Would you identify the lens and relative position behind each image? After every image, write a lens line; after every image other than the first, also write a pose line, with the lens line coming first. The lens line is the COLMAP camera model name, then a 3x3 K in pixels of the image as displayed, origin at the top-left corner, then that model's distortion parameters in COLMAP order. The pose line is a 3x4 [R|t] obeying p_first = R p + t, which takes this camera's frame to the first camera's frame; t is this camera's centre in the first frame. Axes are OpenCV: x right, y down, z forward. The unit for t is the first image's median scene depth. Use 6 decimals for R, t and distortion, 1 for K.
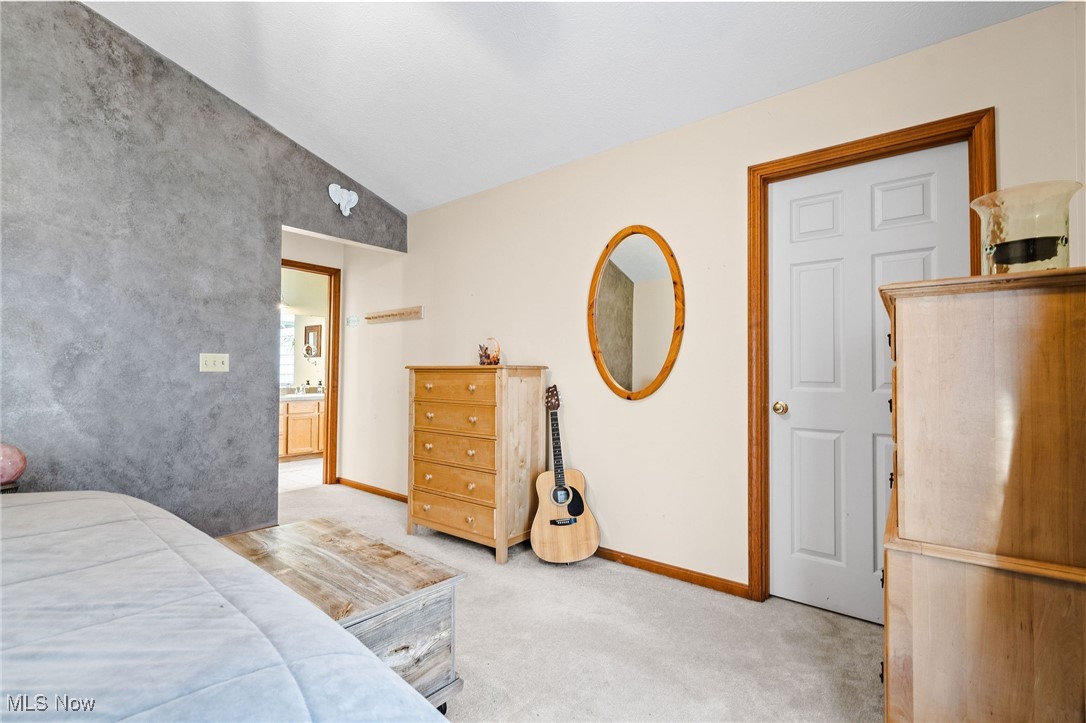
lens RADIAL K [[495.7, 0, 543.6], [0, 495.7, 364.0], [0, 0, 1]] dist [-0.003500, 0.003468]
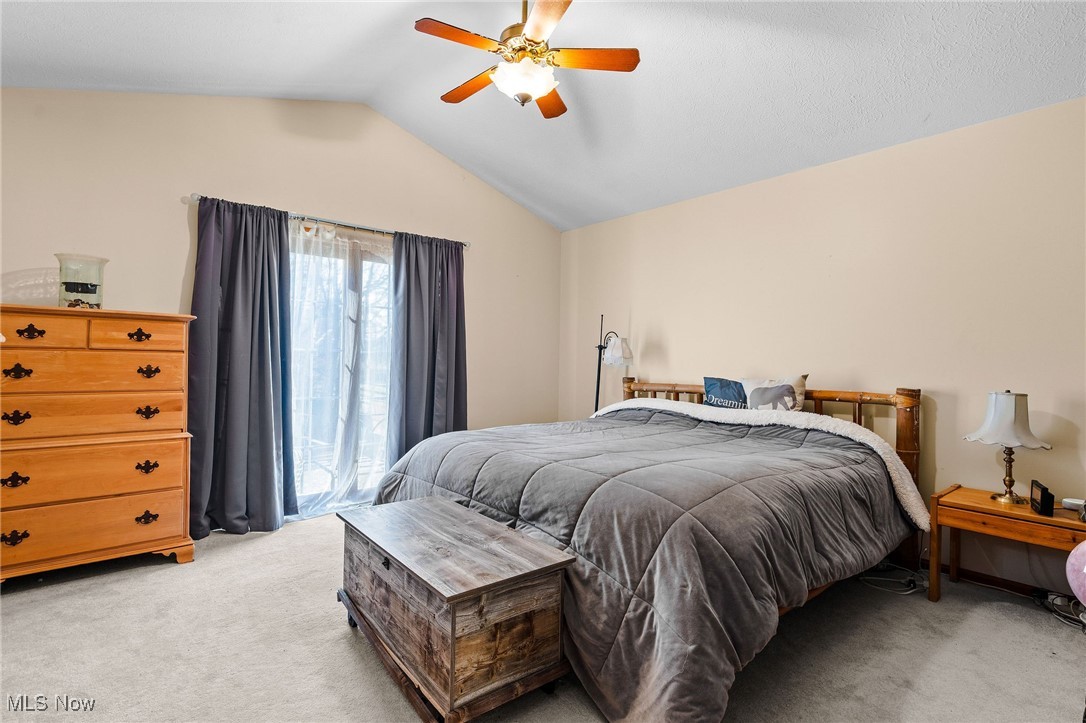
lens RADIAL K [[495.7, 0, 541.5], [0, 495.7, 357.8], [0, 0, 1]] dist [-0.003500, 0.003468]
pose [[-0.987114, -0.018565, 0.158940, -0.787539], [-0.021407, 0.999640, -0.016188, 0.018434], [-0.158582, -0.019382, -0.987156, 1.953994]]
